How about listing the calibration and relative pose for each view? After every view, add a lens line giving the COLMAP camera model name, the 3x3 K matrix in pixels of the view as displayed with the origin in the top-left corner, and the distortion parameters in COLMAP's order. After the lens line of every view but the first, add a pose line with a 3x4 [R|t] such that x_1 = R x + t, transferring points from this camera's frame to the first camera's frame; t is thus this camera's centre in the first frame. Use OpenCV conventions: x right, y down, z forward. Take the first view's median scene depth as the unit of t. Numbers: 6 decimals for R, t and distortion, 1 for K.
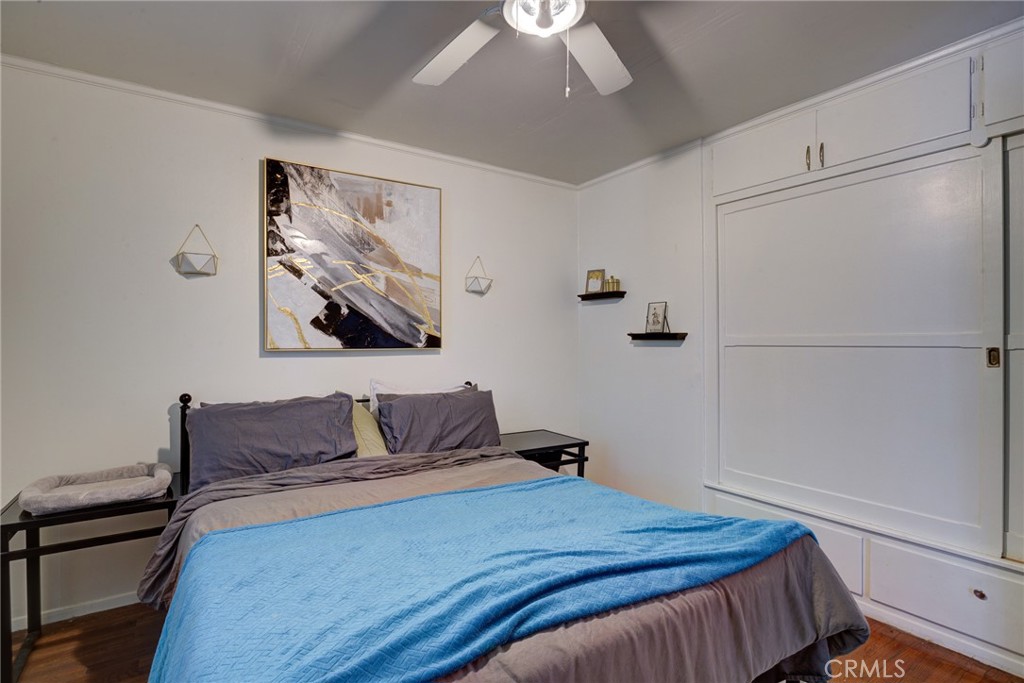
lens RADIAL K [[505.7, 0, 510.2], [0, 505.7, 338.9], [0, 0, 1]] dist [-0.017977, 0.005650]
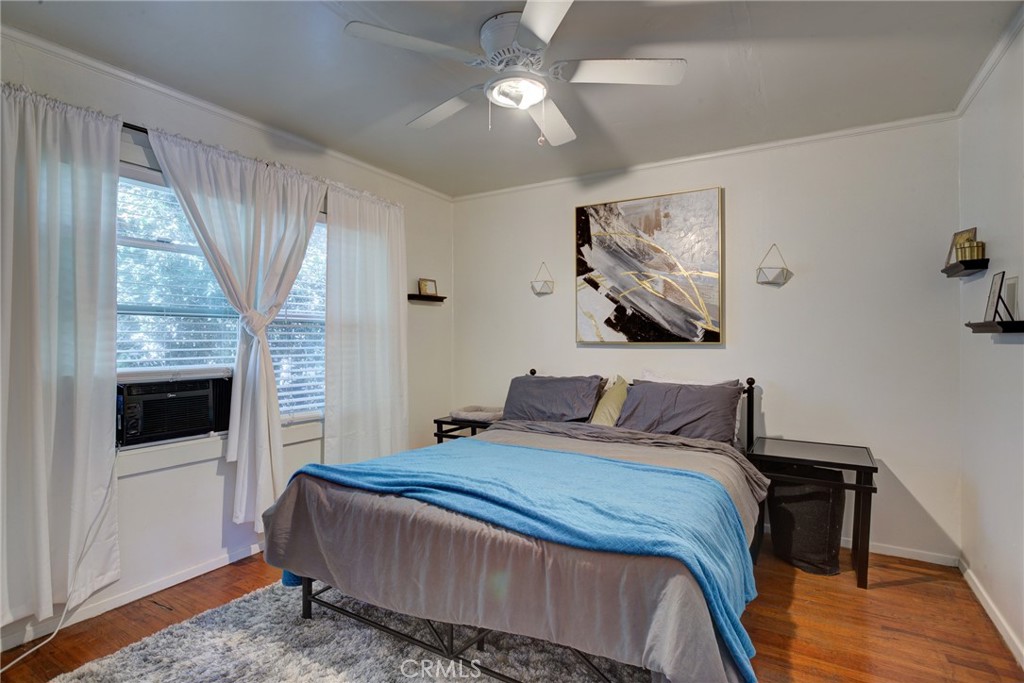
lens RADIAL K [[505.7, 0, 511.7], [0, 505.7, 341.2], [0, 0, 1]] dist [-0.017977, 0.005650]
pose [[0.426471, 0.006396, -0.904479, 0.691690], [0.005670, 0.999936, 0.009745, 0.003181], [0.904484, -0.009284, 0.426407, 0.211249]]
